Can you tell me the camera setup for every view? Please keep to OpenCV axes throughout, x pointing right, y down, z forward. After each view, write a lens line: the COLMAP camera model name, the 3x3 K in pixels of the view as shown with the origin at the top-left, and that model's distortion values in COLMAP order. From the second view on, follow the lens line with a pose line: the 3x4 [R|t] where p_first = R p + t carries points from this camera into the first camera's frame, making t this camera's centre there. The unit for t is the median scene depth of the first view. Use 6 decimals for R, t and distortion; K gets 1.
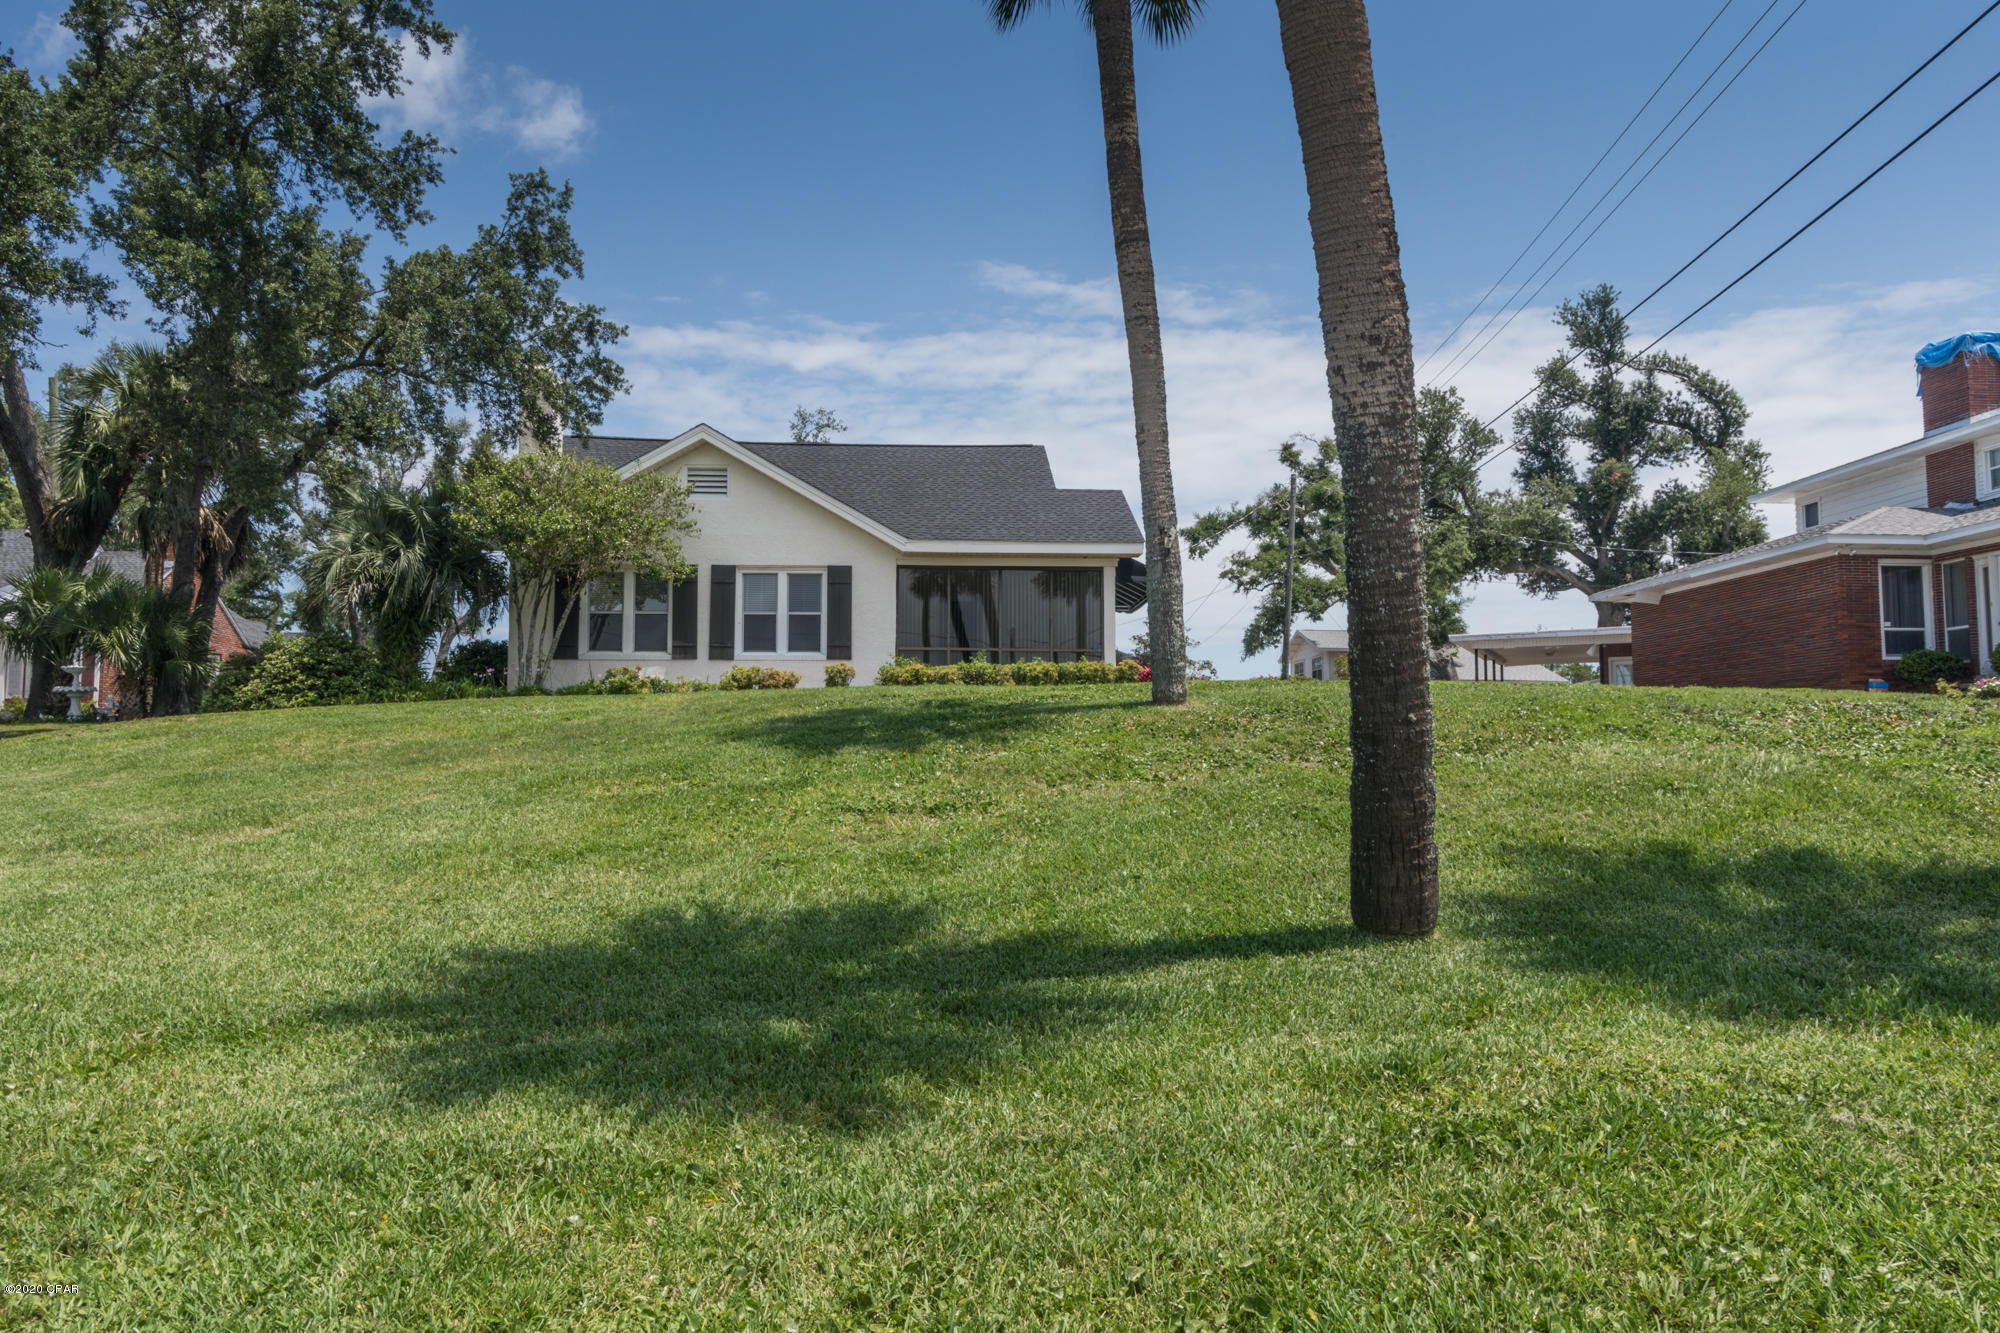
lens RADIAL K [[1342.4, 0, 993.2], [0, 1342.4, 666.4], [0, 0, 1]] dist [-0.001215, 0.003131]
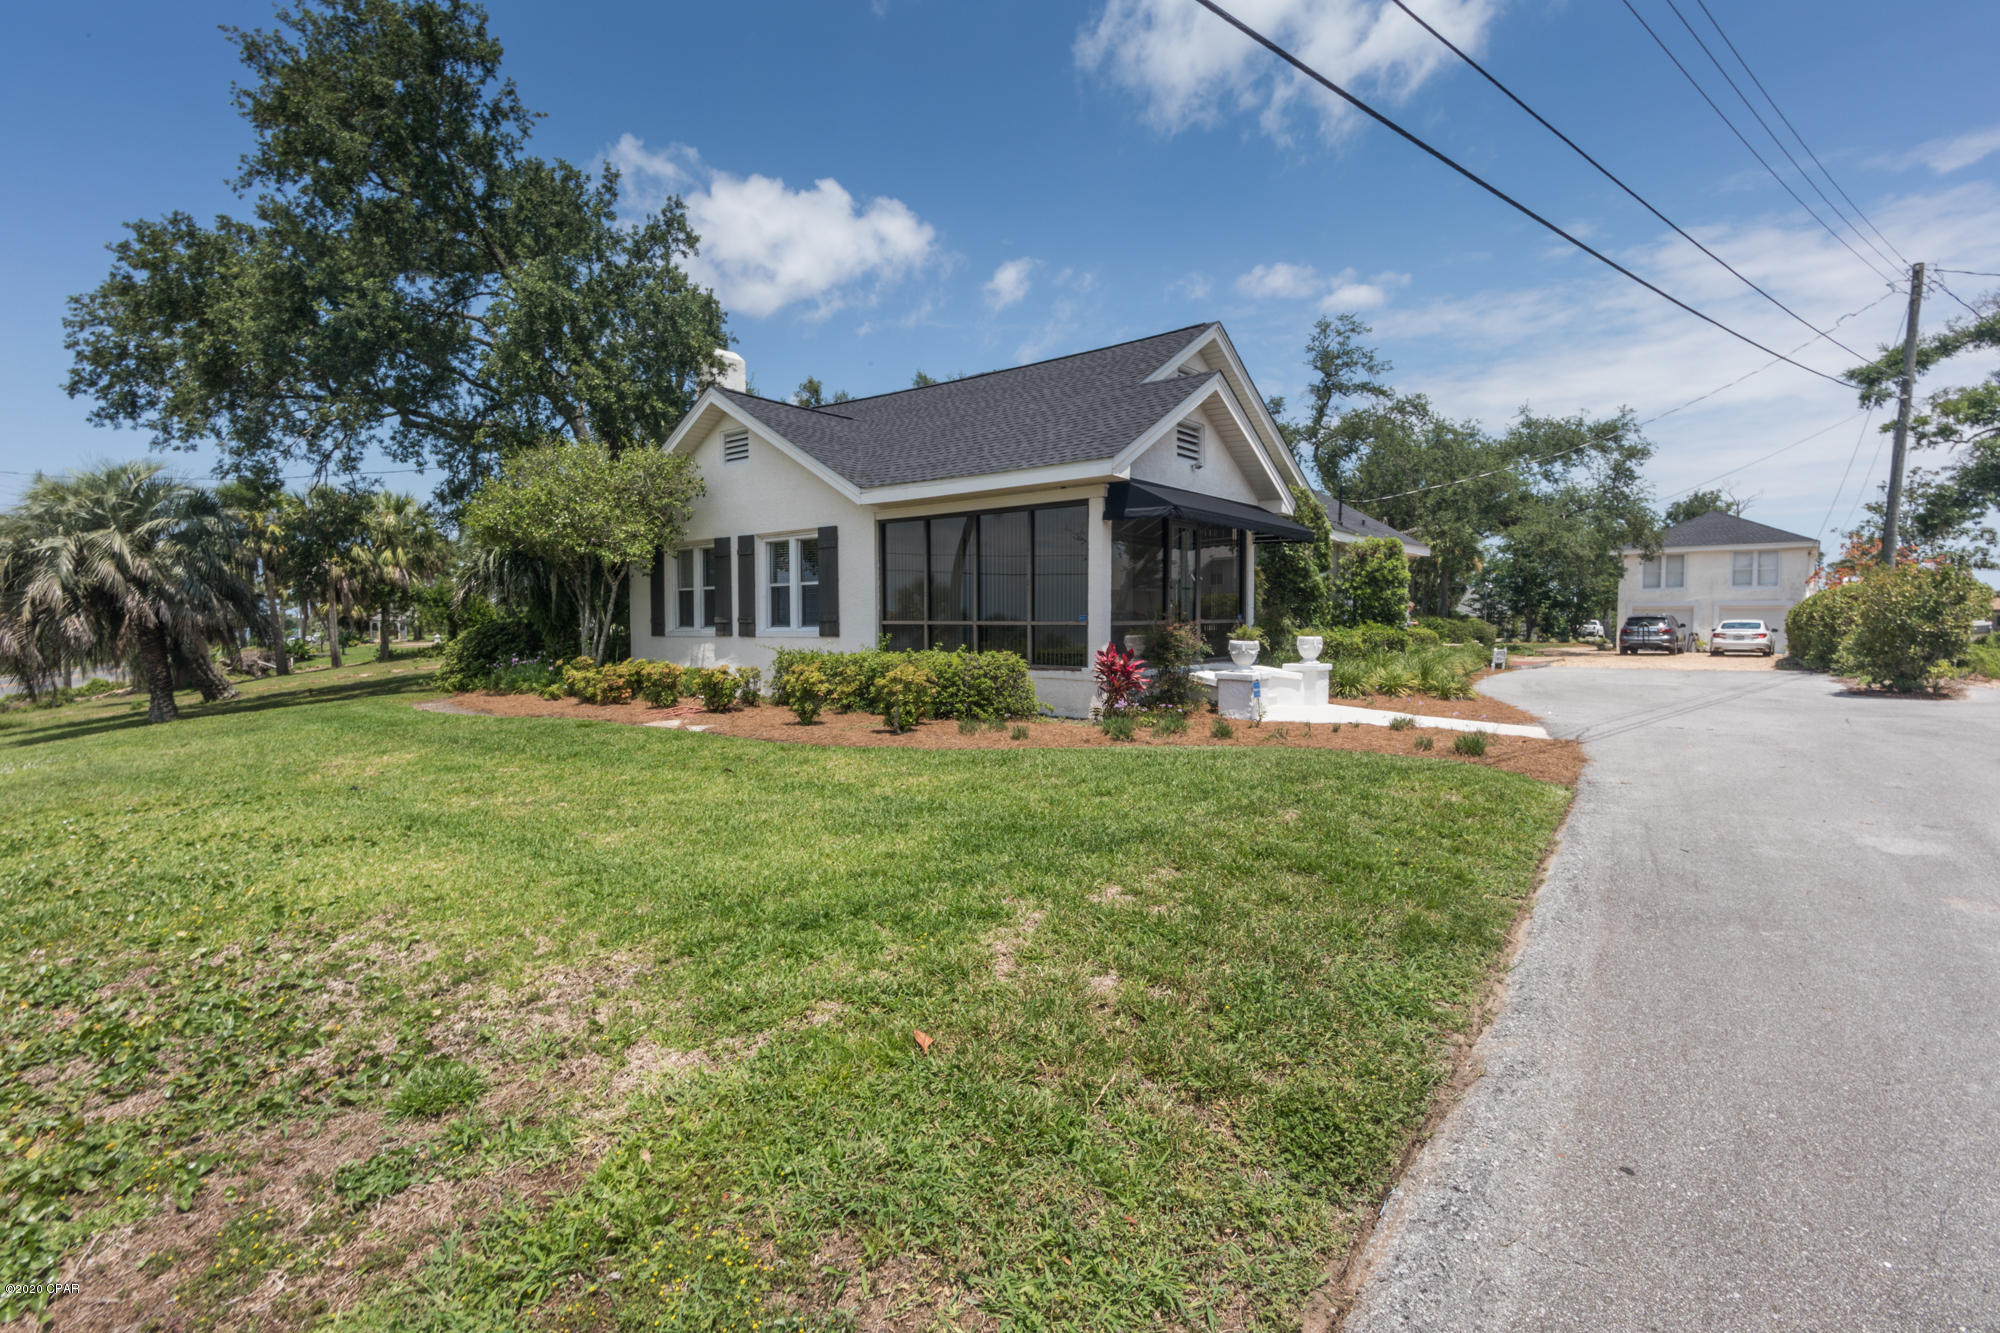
lens RADIAL K [[952.2, 0, 1000.0], [0, 952.2, 666.5], [0, 0, 1]] dist [0.012827, -0.007468]
pose [[0.733004, 0.028077, -0.679645, 0.374809], [0.056019, 0.993262, 0.101449, -0.040947], [0.677914, -0.112436, 0.726492, 0.605038]]
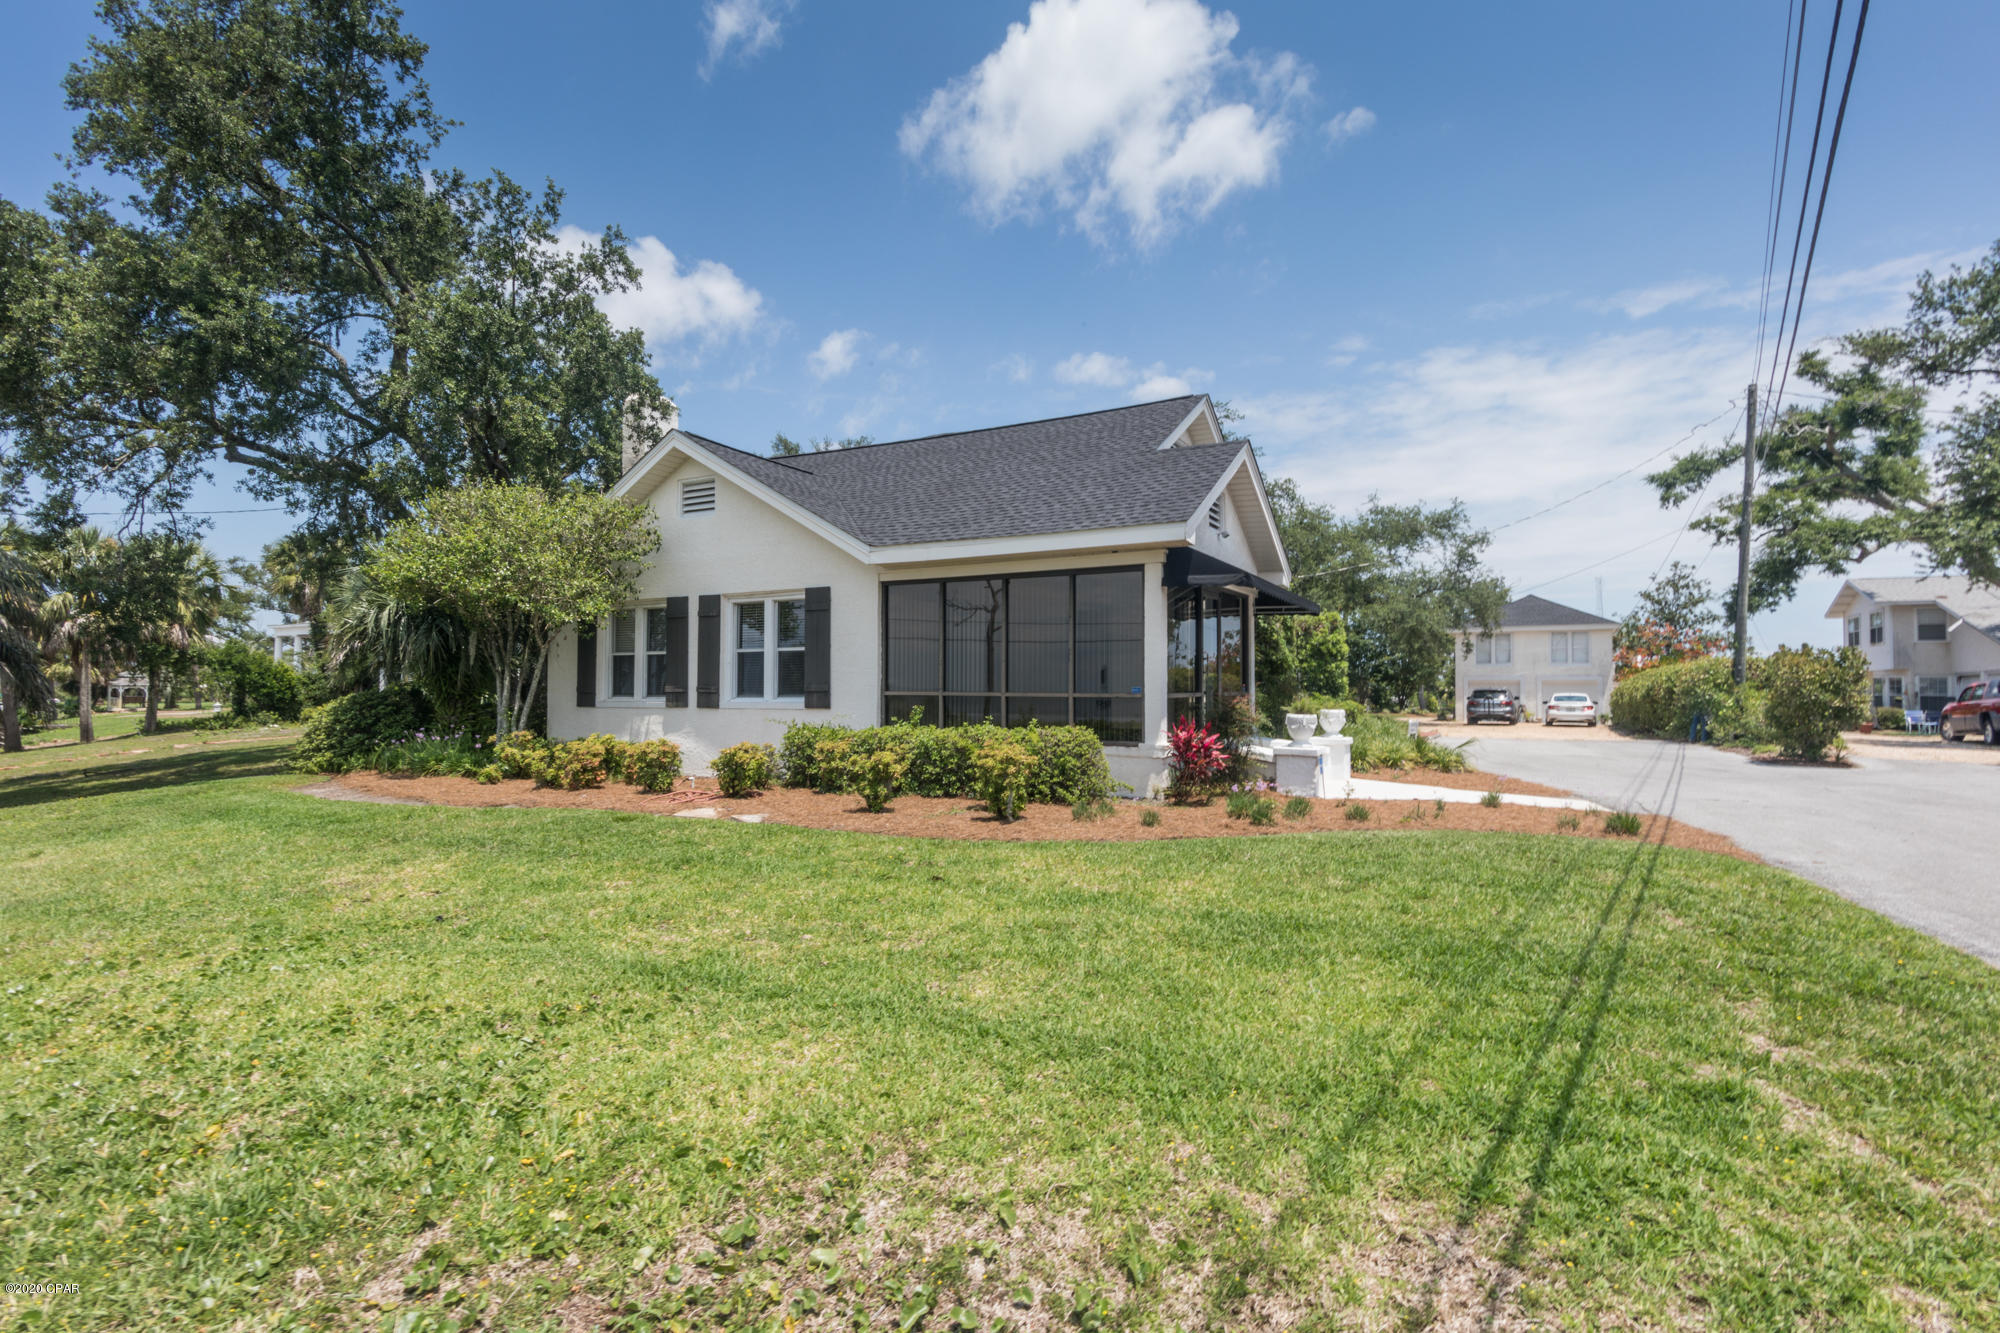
lens RADIAL K [[958.6, 0, 994.6], [0, 958.6, 667.5], [0, 0, 1]] dist [0.002517, -0.000604]
pose [[0.844419, -0.012585, -0.535536, 0.263287], [0.039855, 0.998429, 0.039379, -0.045330], [0.534199, -0.054596, 0.843594, 0.567213]]
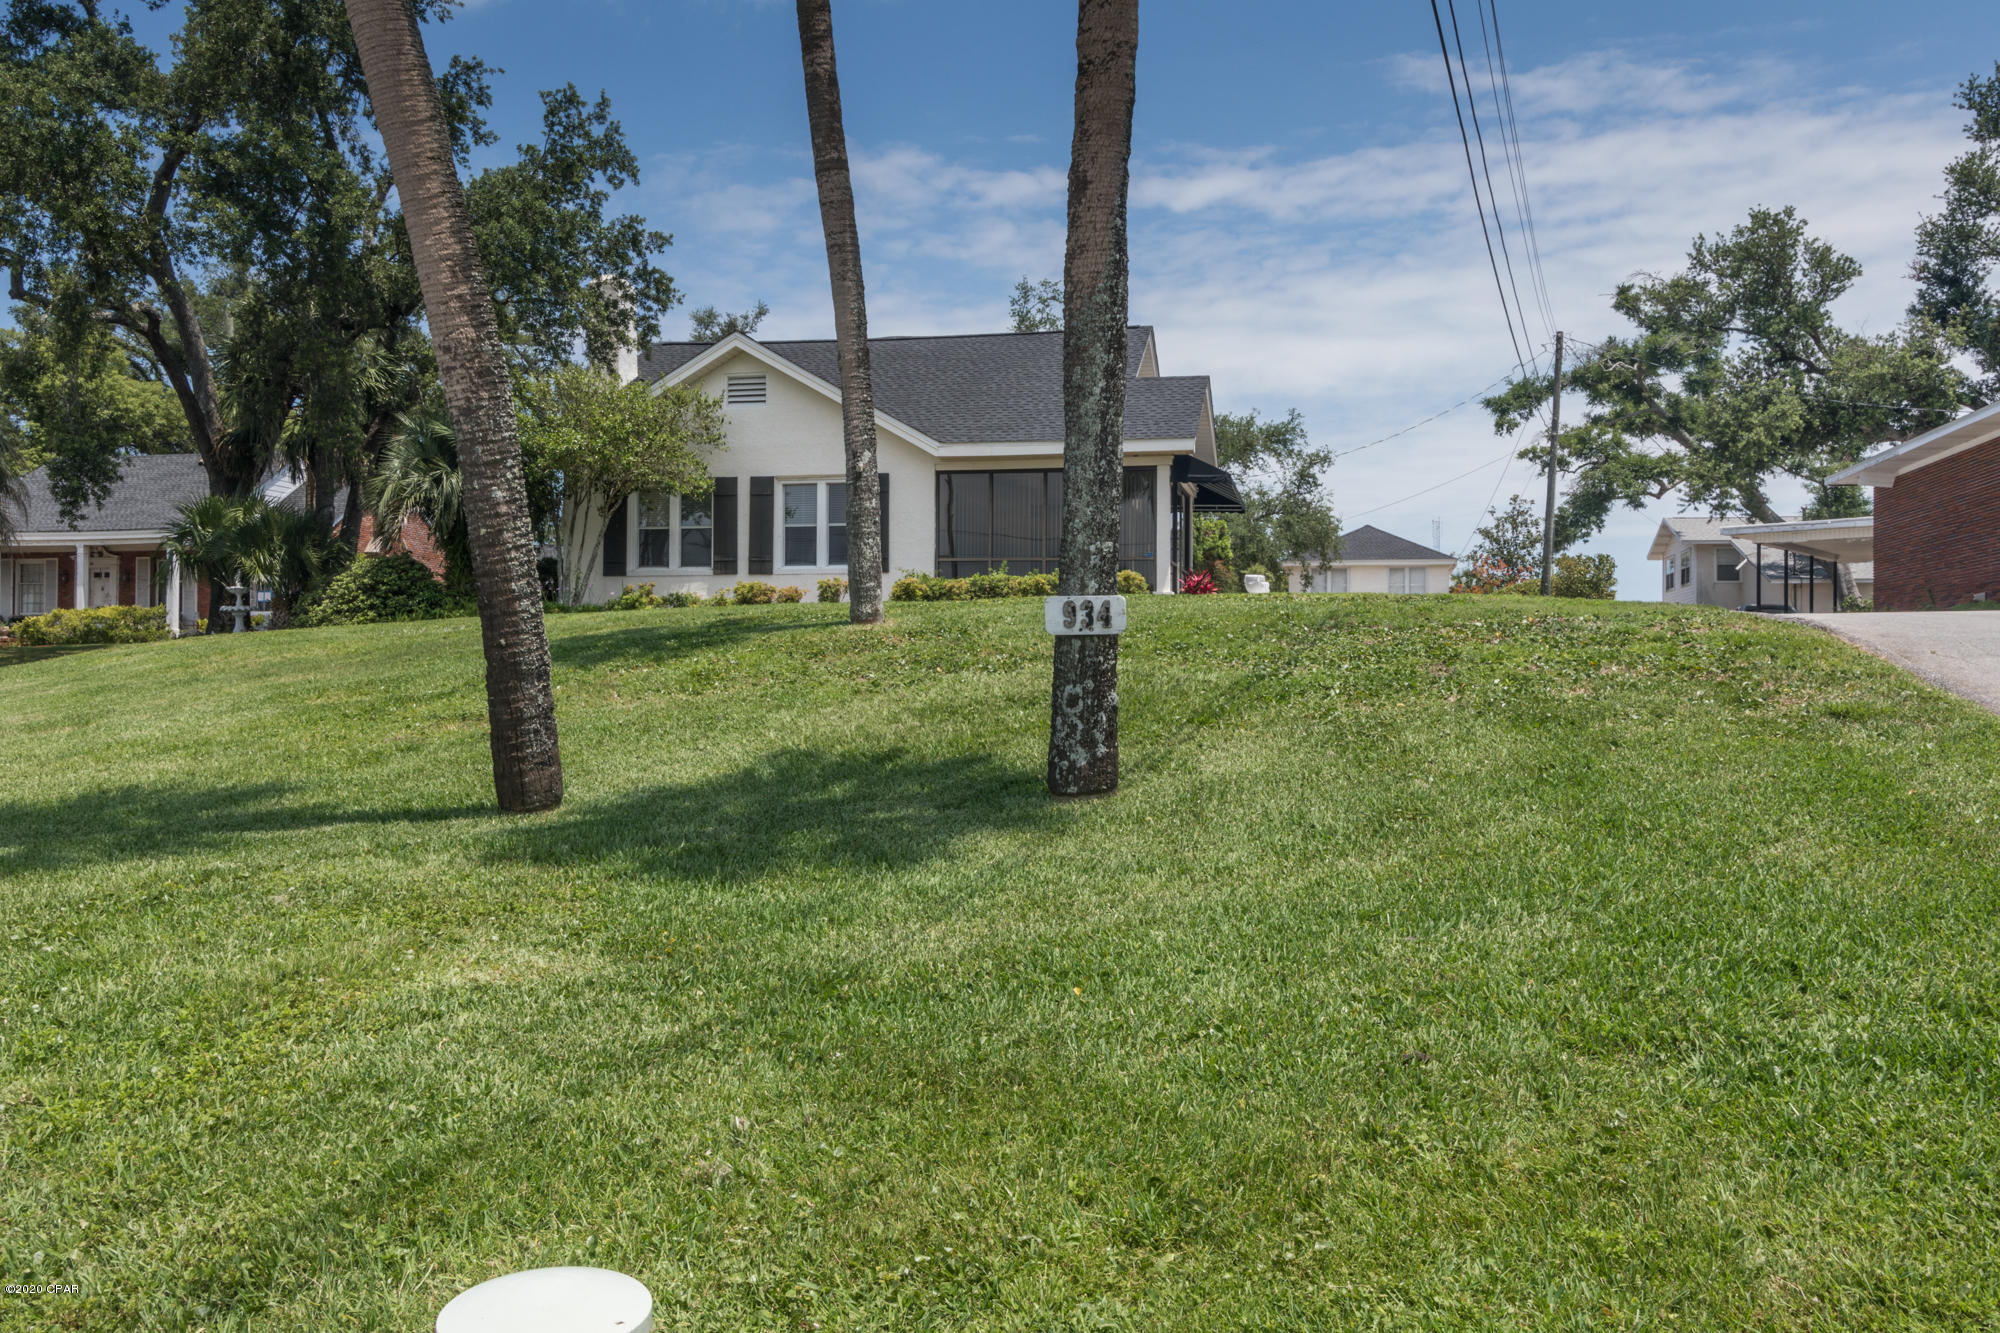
lens RADIAL K [[1601.8, 0, 990.4], [0, 1601.8, 666.3], [0, 0, 1]] dist [0.000674, 0.001710]
pose [[0.962747, 0.002243, -0.270395, 0.264510], [0.014538, 0.998090, 0.060044, -0.005423], [0.270013, -0.061738, 0.960875, -0.077963]]
